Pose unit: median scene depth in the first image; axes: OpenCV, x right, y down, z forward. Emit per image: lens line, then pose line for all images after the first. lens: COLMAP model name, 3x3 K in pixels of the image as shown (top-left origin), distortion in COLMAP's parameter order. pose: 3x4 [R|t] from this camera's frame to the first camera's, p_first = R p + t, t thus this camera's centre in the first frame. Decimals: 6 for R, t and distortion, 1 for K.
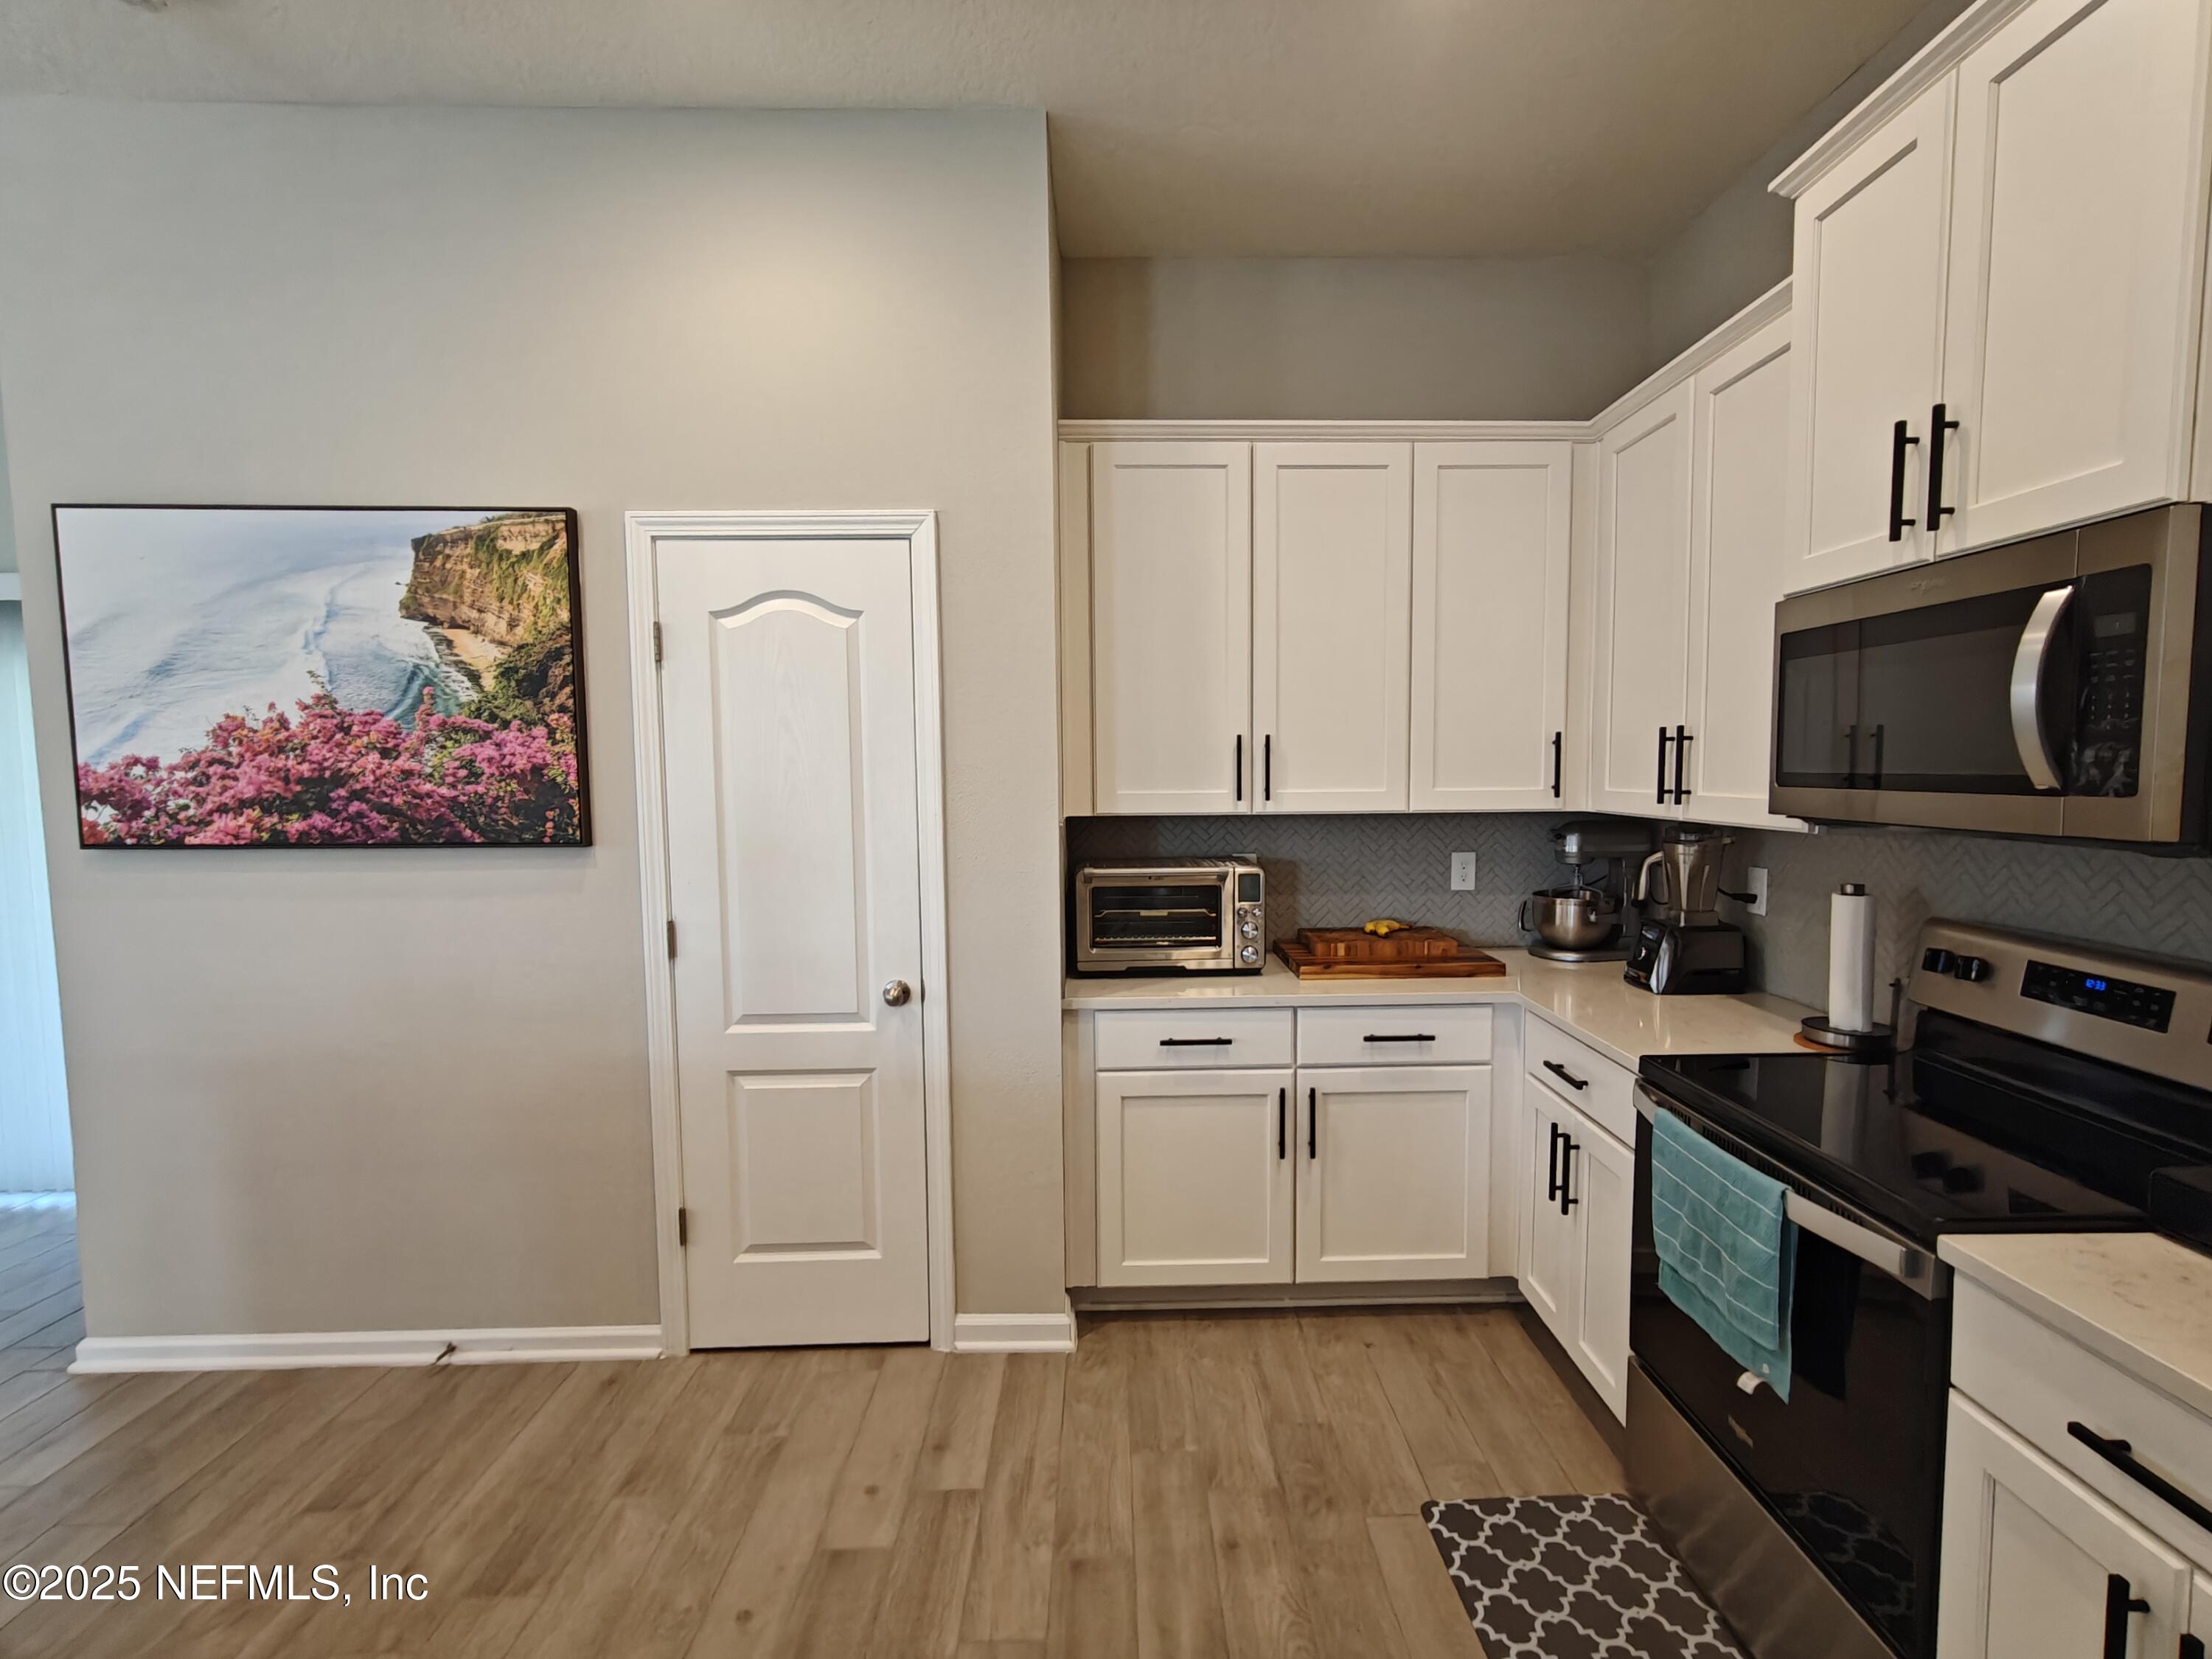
lens RADIAL K [[1041.6, 0, 1110.7], [0, 1041.6, 844.9], [0, 0, 1]] dist [0.002380, 0.001786]
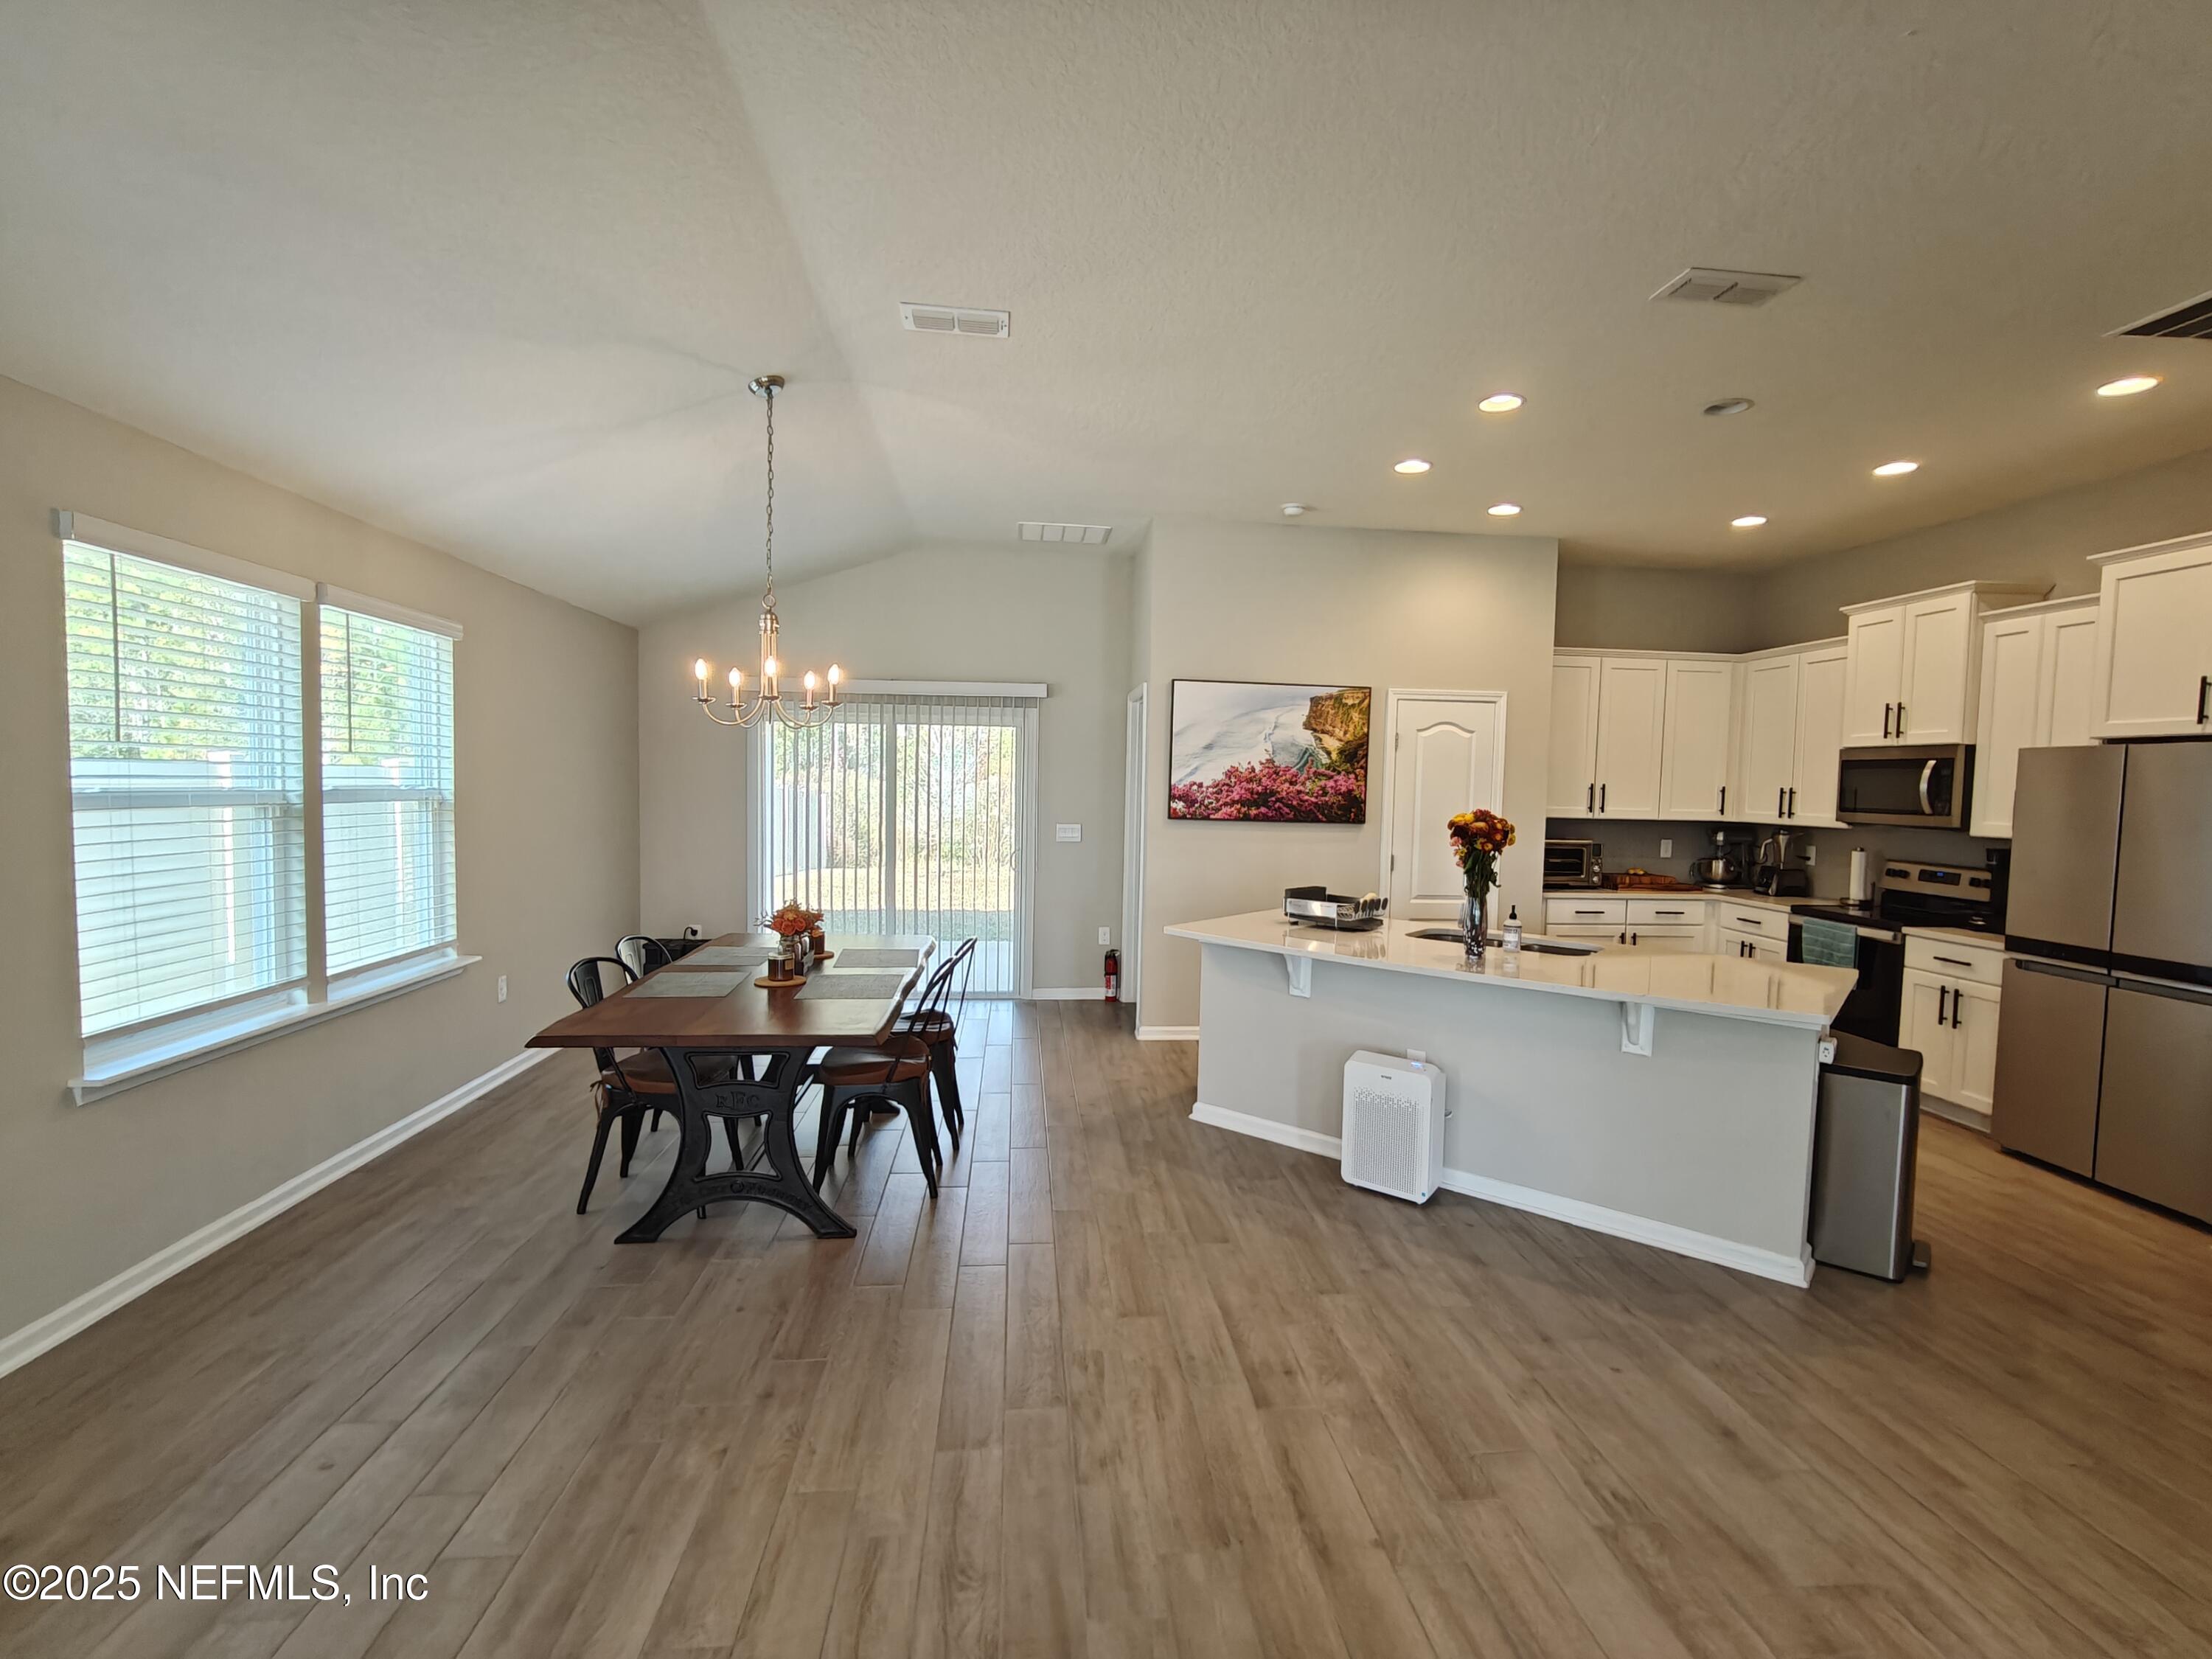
lens RADIAL K [[1041.6, 0, 1105.6], [0, 1041.6, 844.7], [0, 0, 1]] dist [0.002380, 0.001786]
pose [[0.996351, 0.025030, 0.081593, -1.332981], [-0.023882, 0.999602, -0.015016, 0.104440], [-0.081936, 0.013012, 0.996553, -1.411624]]
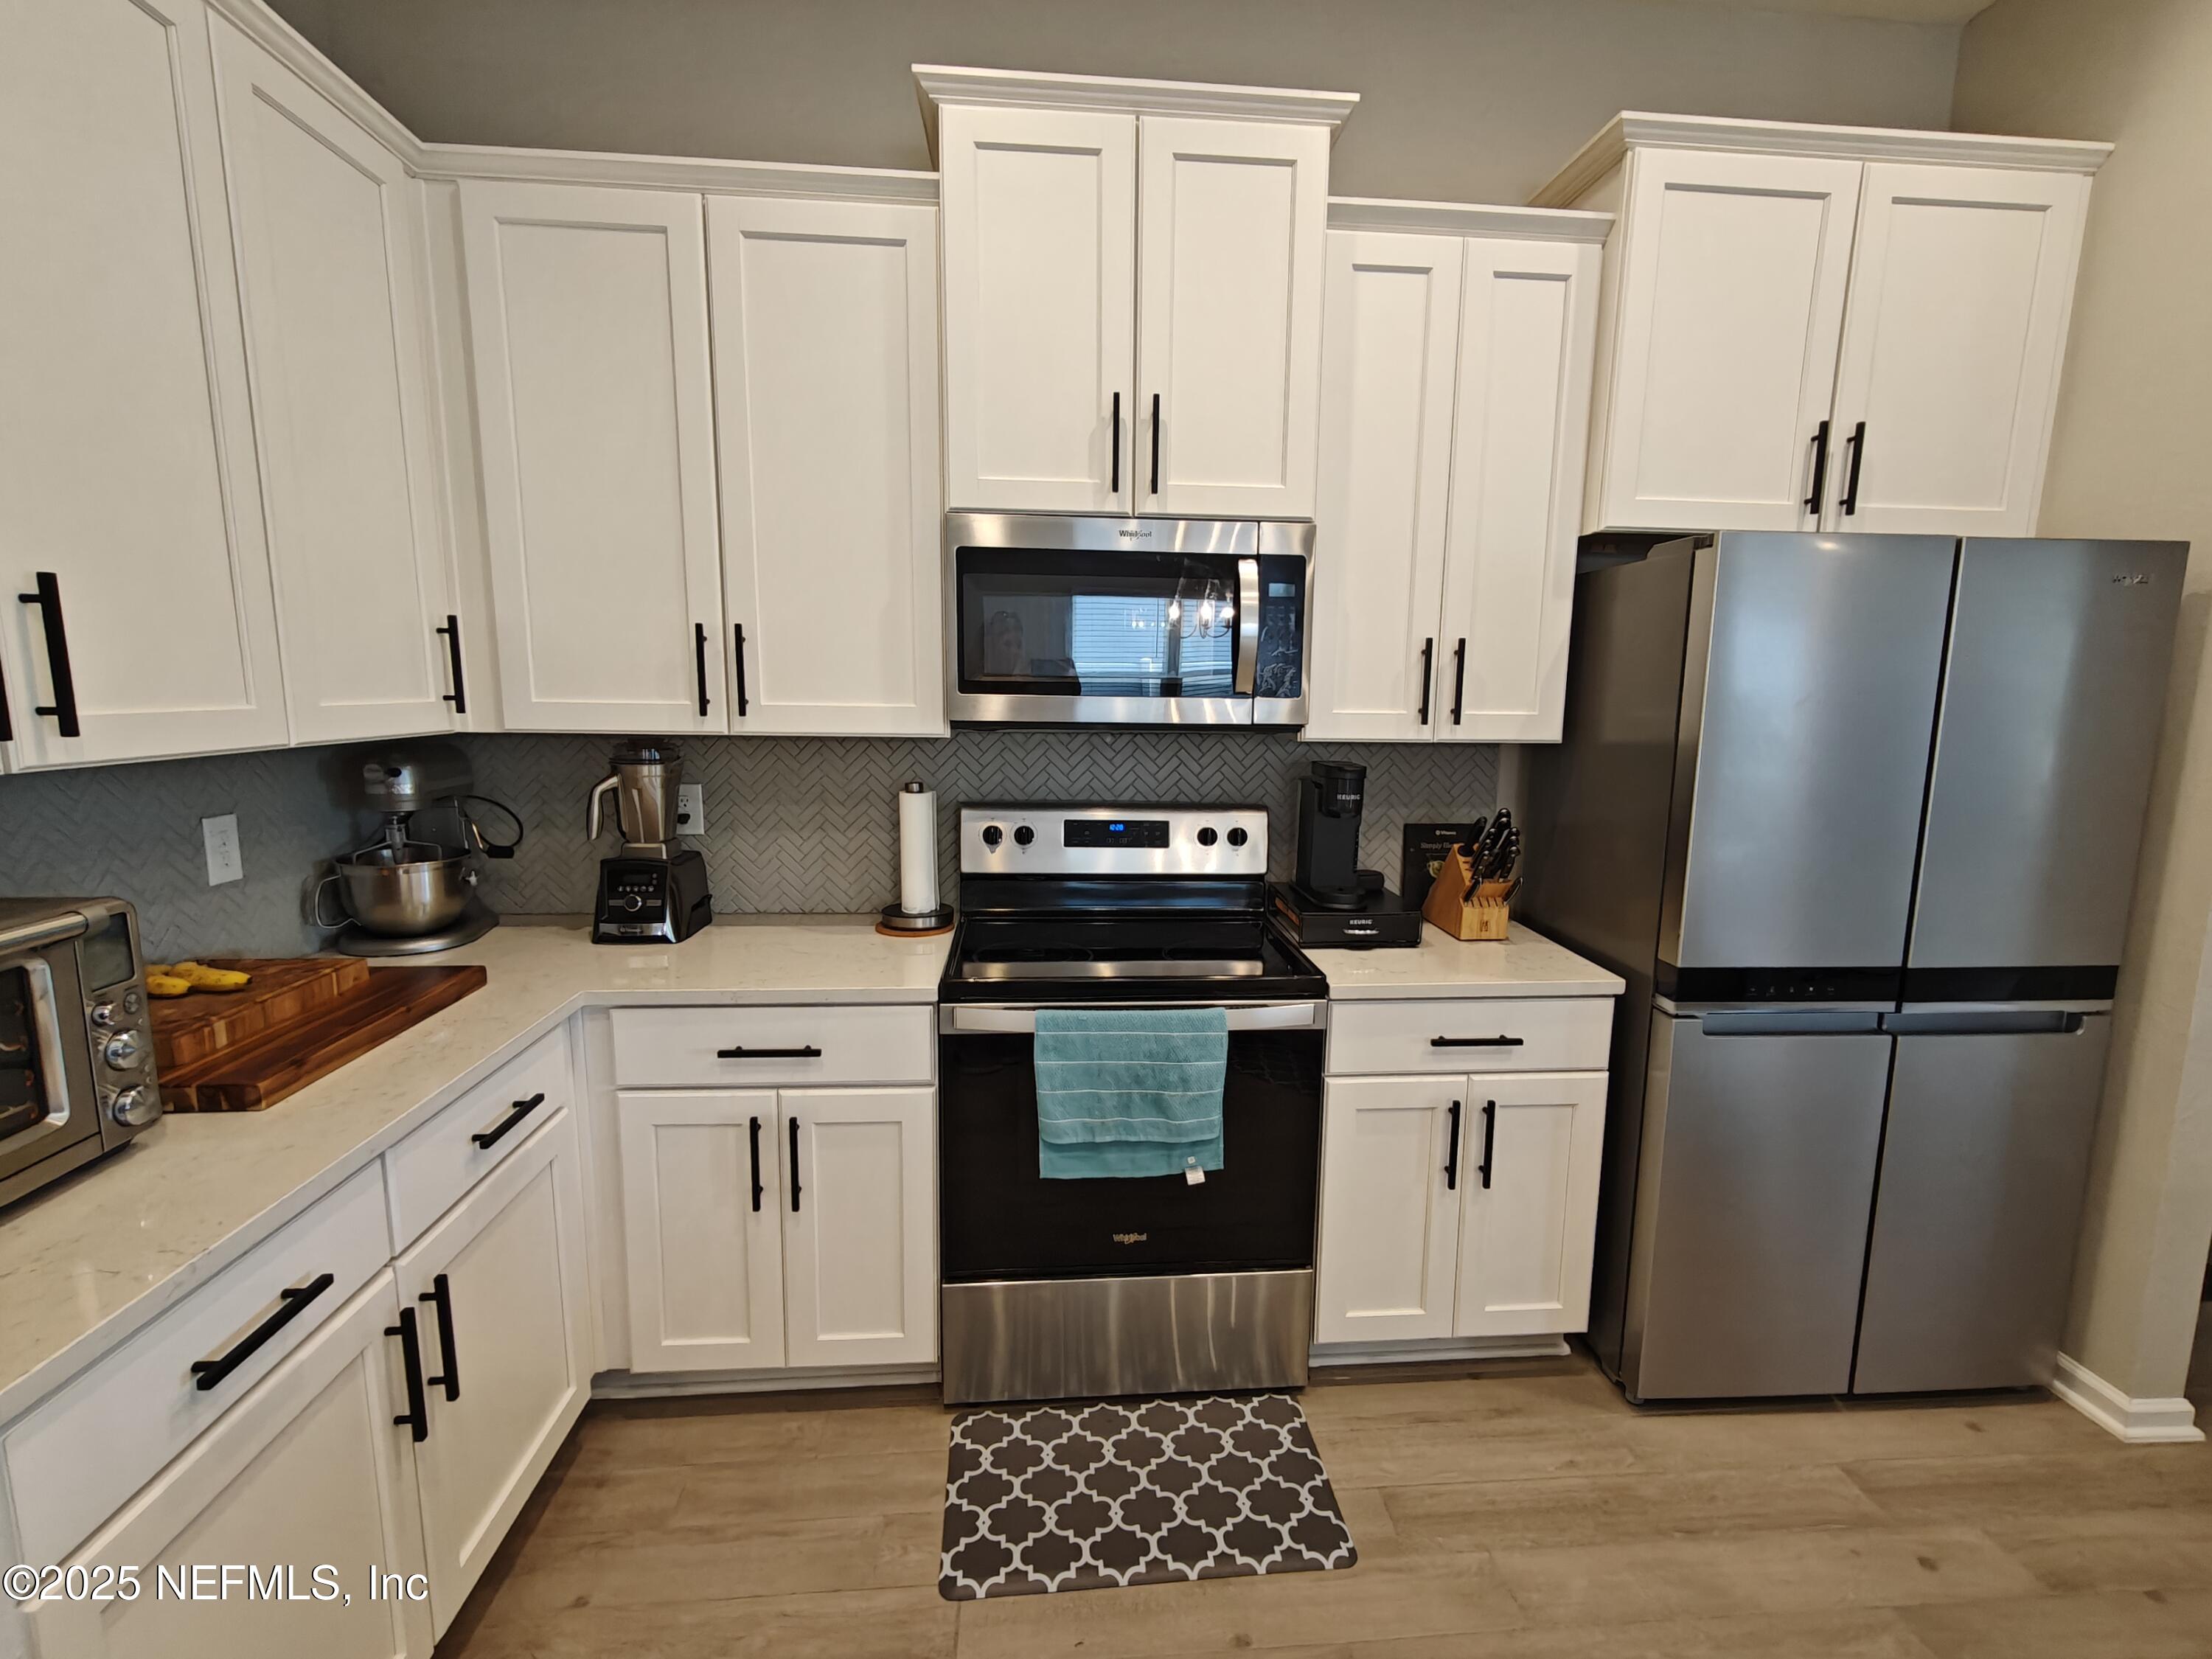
lens RADIAL K [[1041.6, 0, 1166.9], [0, 1041.6, 844.9], [0, 0, 1]] dist [0.002380, 0.001786]
pose [[-0.092681, -0.149914, 0.984345, -0.359676], [0.060961, 0.985892, 0.155889, -0.046453], [-0.993828, 0.074455, -0.082235, 0.724390]]
